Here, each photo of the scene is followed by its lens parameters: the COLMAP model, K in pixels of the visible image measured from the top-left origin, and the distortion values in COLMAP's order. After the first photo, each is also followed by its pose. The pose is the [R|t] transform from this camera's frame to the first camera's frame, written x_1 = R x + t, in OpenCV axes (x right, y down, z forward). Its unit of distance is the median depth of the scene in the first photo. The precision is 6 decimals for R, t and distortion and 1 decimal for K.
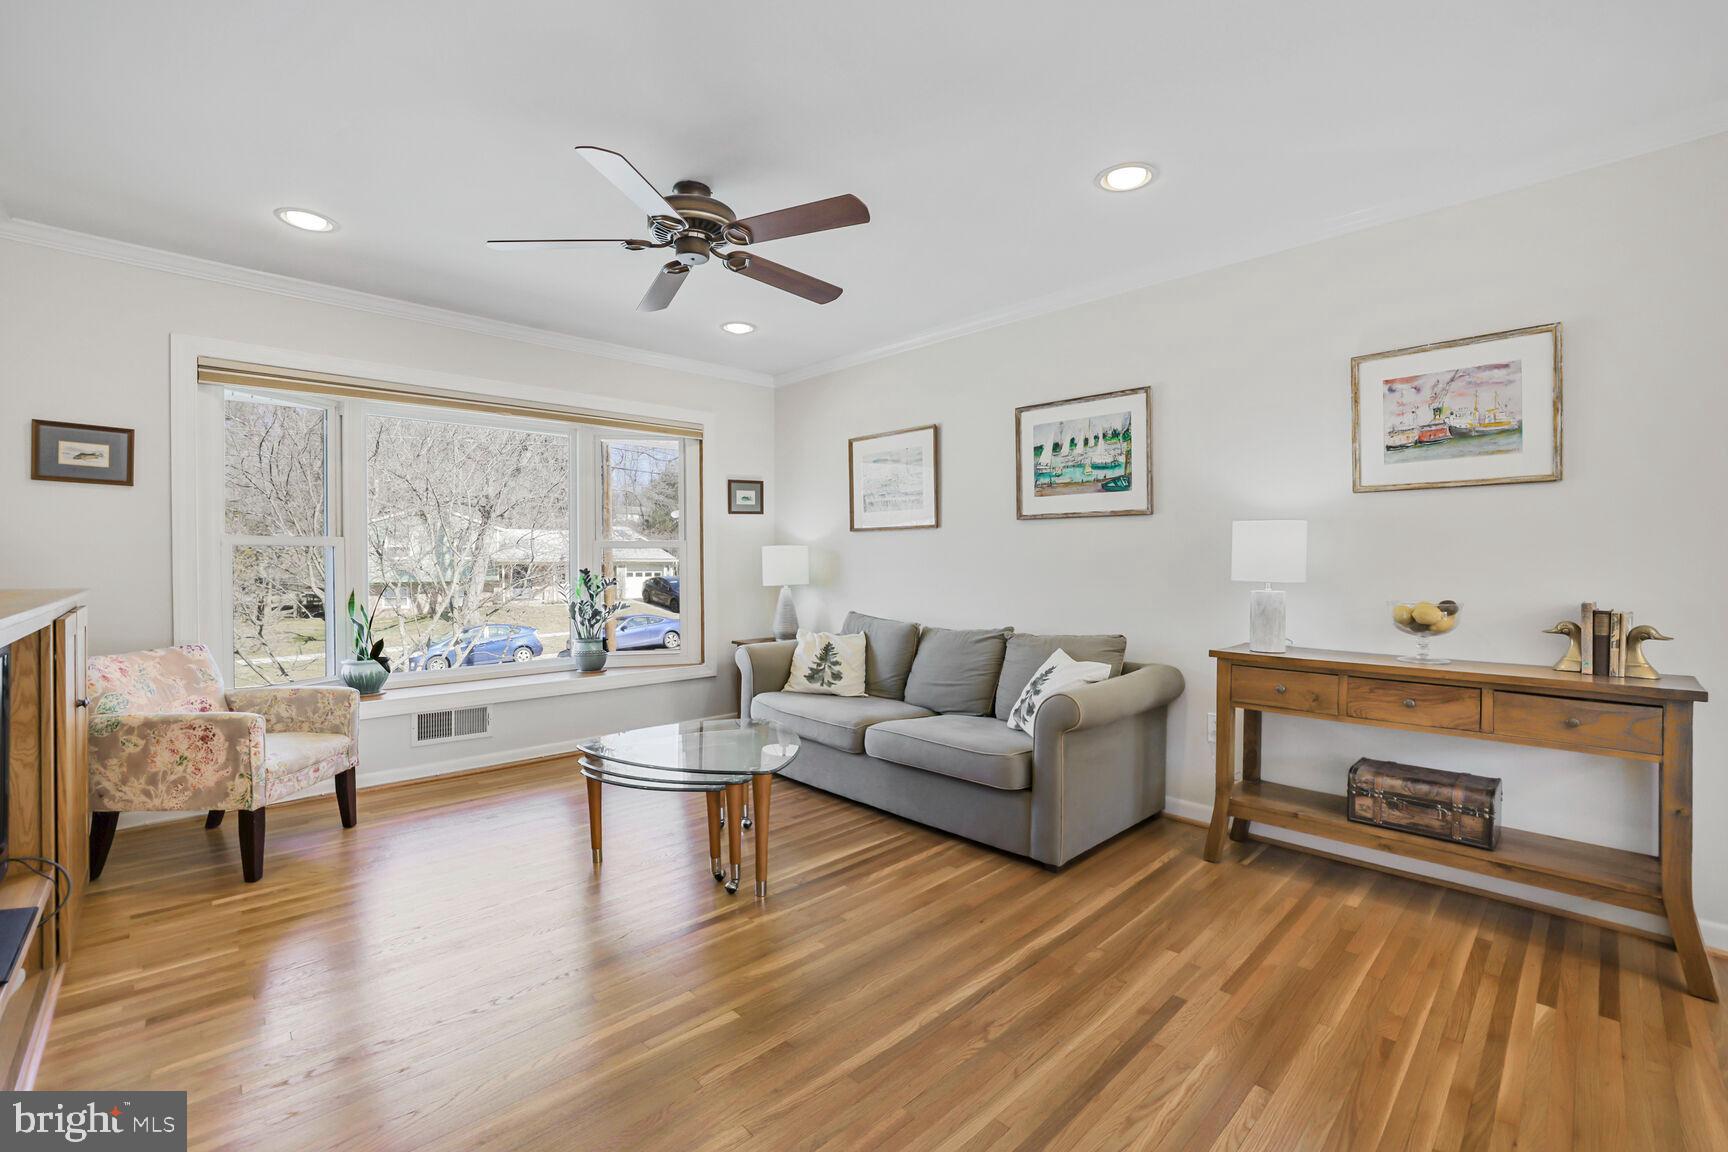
lens RADIAL K [[740.6, 0, 859.1], [0, 740.6, 571.0], [0, 0, 1]] dist [-0.043422, 0.015509]
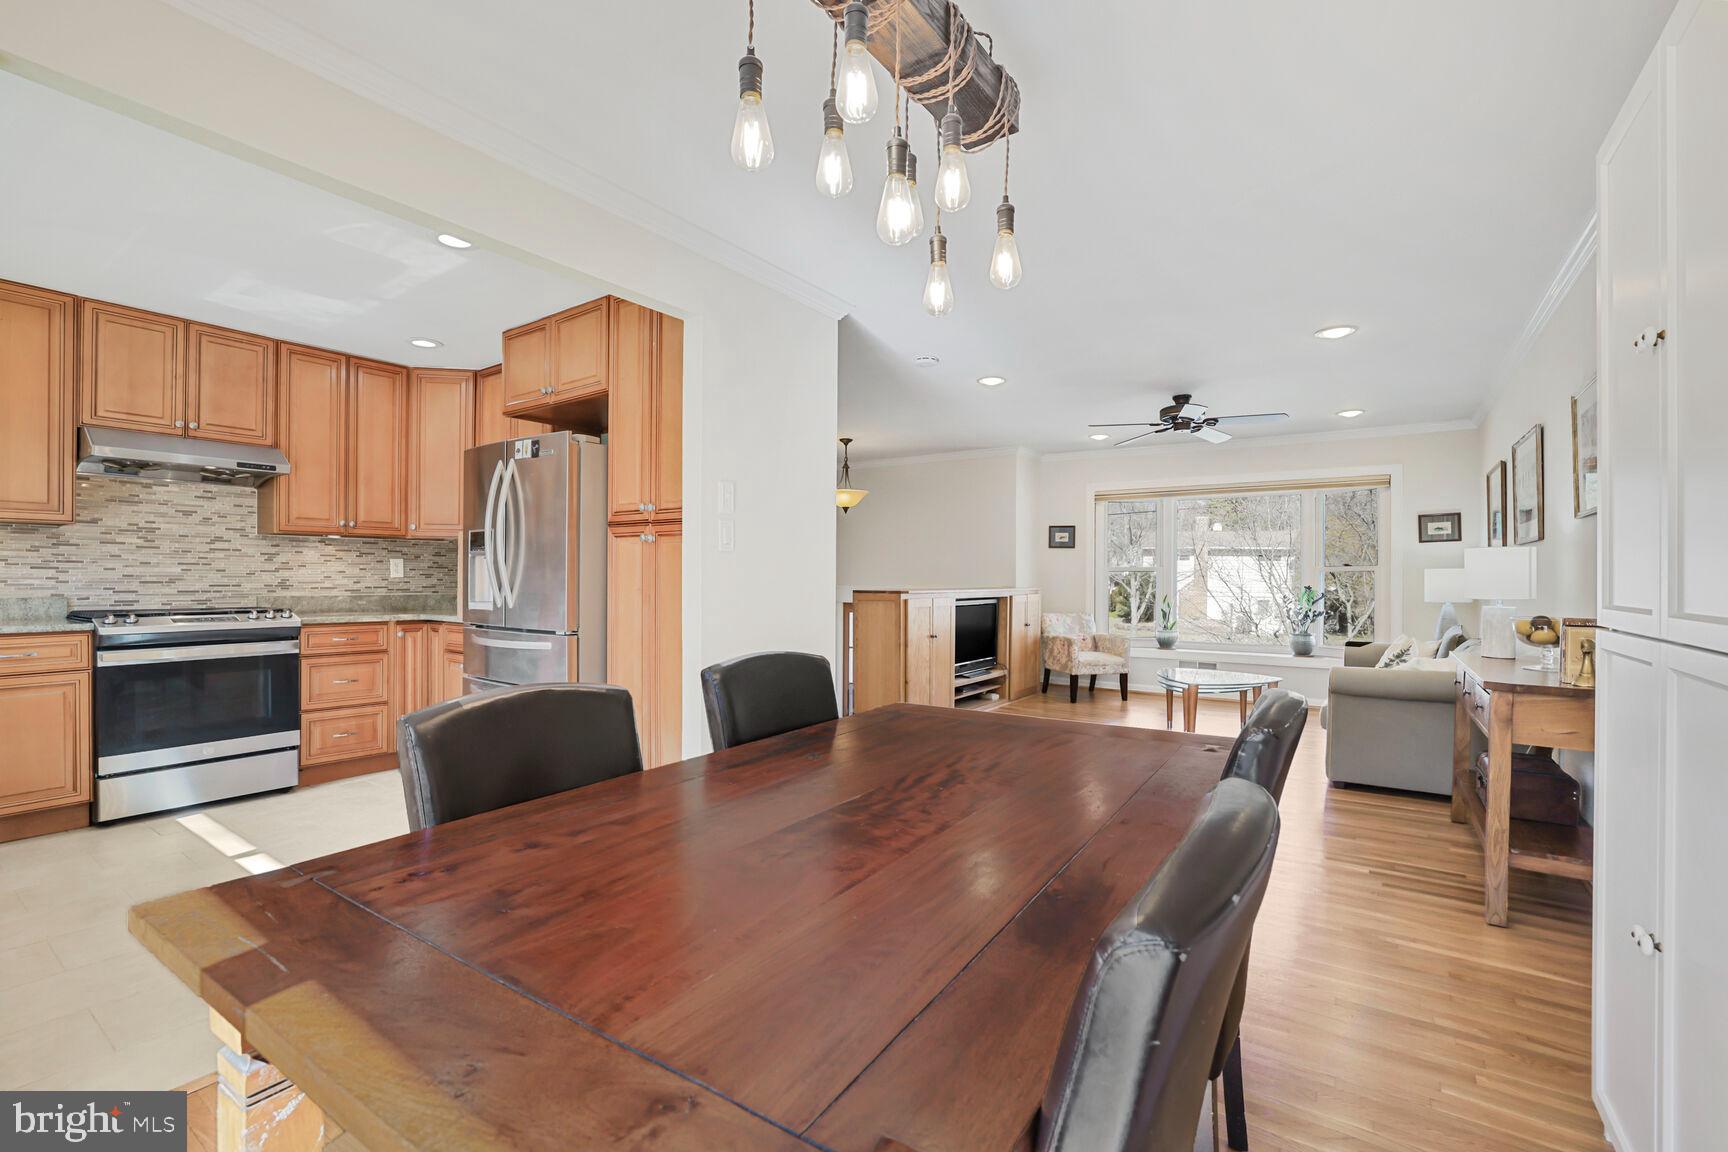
lens RADIAL K [[718.3, 0, 888.0], [0, 718.3, 560.9], [0, 0, 1]] dist [-0.000169, -0.010258]
pose [[0.225885, -0.024035, -0.973857, 1.323095], [-0.027233, 0.999149, -0.030976, 0.021537], [0.973773, 0.033518, 0.225038, -0.199493]]
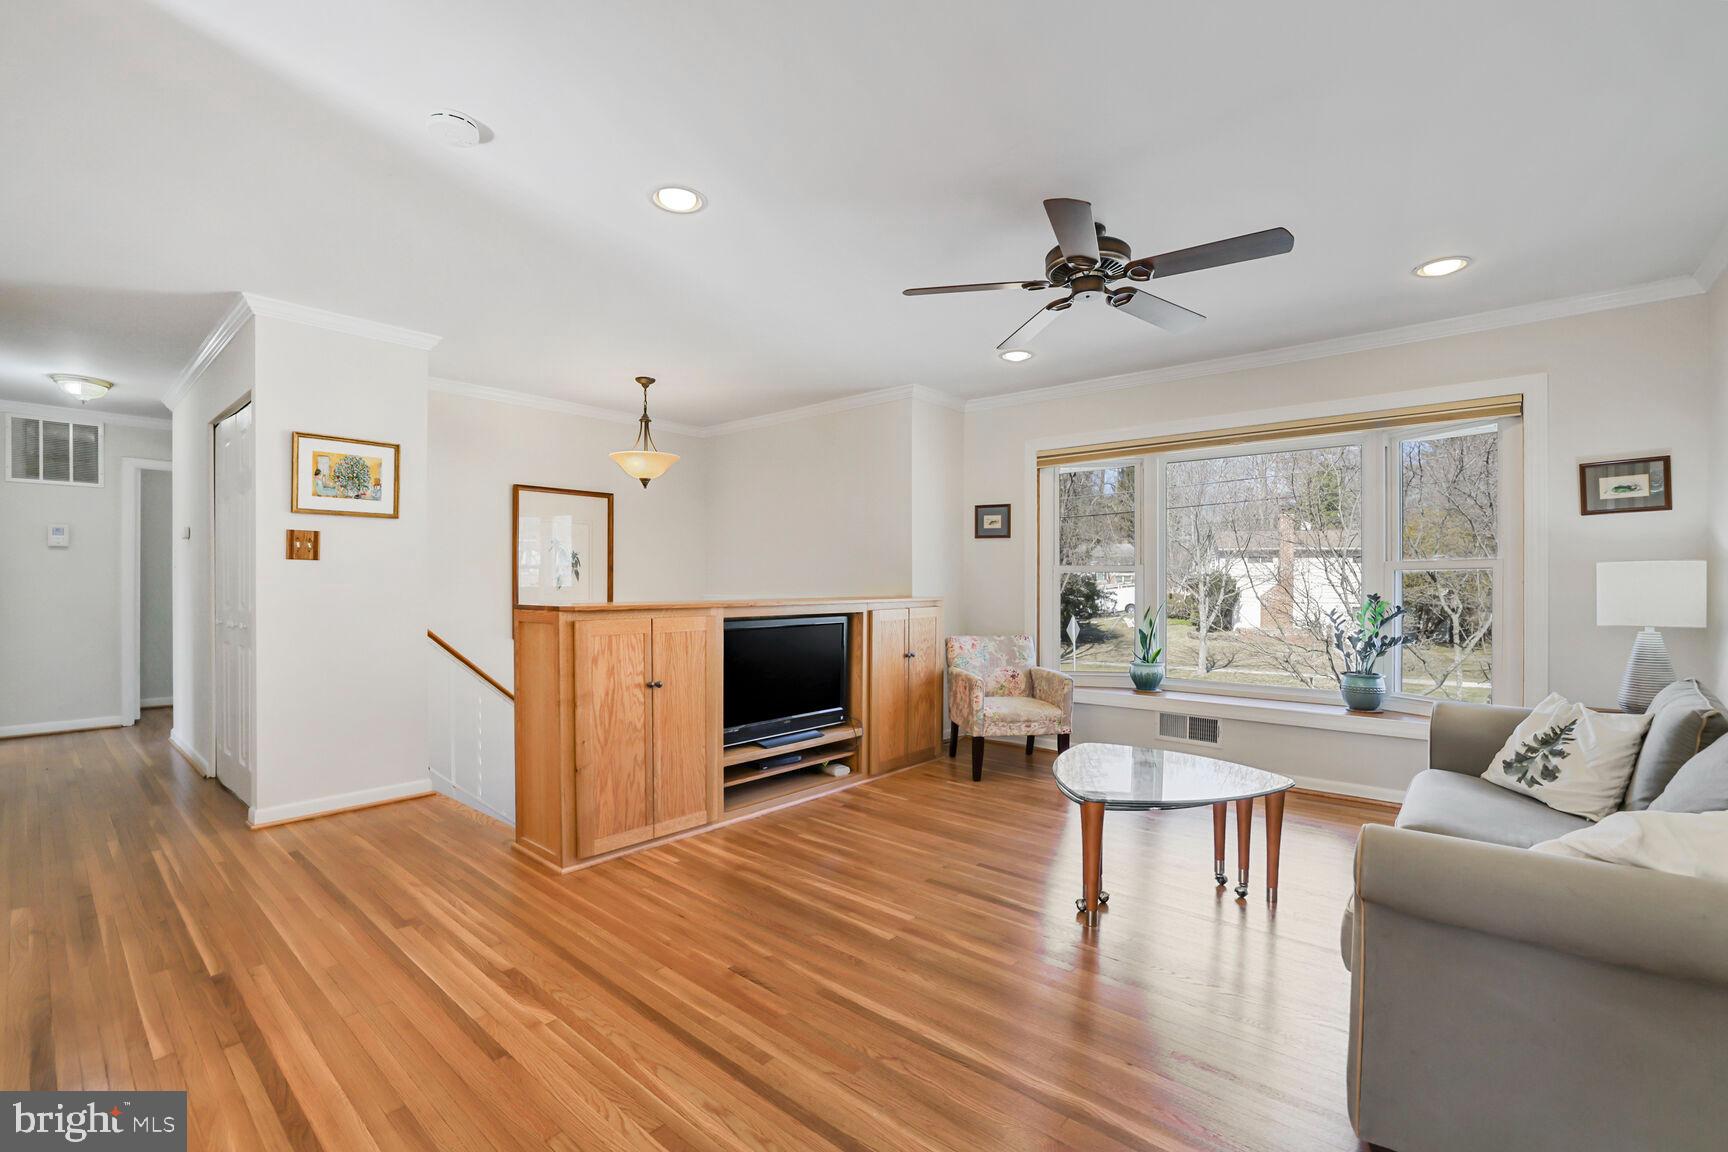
lens RADIAL K [[740.6, 0, 859.1], [0, 740.6, 571.0], [0, 0, 1]] dist [-0.043422, 0.015509]
pose [[0.101697, -0.017414, -0.994663, 0.681923], [-0.024618, 0.999497, -0.020016, 0.001876], [0.994511, 0.026522, 0.101217, 0.498785]]
